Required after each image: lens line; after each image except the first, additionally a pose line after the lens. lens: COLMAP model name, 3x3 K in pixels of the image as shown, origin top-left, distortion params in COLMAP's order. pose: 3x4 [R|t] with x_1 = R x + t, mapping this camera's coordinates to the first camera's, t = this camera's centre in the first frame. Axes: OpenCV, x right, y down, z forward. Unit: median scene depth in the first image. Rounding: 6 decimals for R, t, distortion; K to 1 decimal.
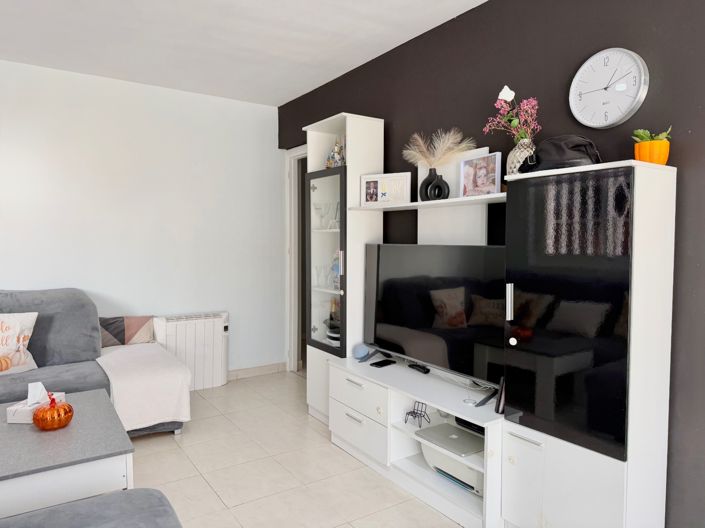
lens RADIAL K [[495.7, 0, 348.2], [0, 495.7, 265.4], [0, 0, 1]] dist [0.034580, -0.050091]
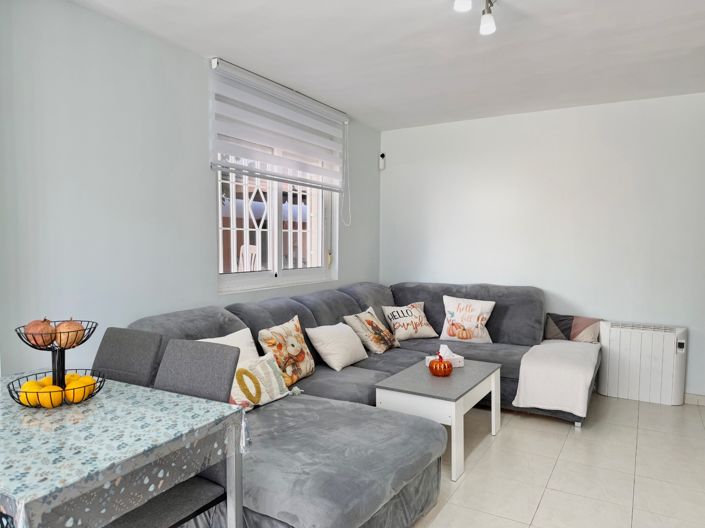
lens RADIAL K [[495.7, 0, 351.7], [0, 495.7, 265.3], [0, 0, 1]] dist [0.034580, -0.050091]
pose [[0.431337, 0.045145, -0.901061, 0.423205], [-0.046755, 0.998524, 0.027646, -0.024073], [0.900979, 0.030205, 0.432811, 0.064472]]
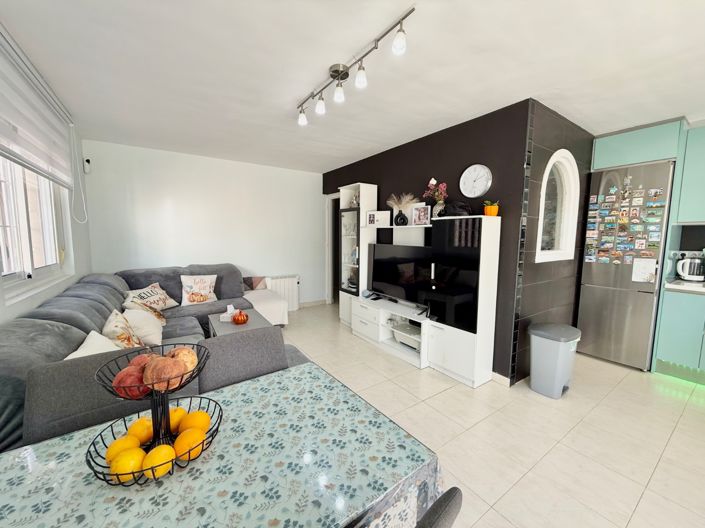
lens RADIAL K [[280.8, 0, 353.0], [0, 280.8, 263.0], [0, 0, 1]] dist [-0.001896, 0.000286]
pose [[0.999855, 0.003485, 0.016690, -0.053551], [-0.004333, 0.998688, 0.051033, -0.022343], [-0.016490, -0.051098, 0.998558, -0.225822]]
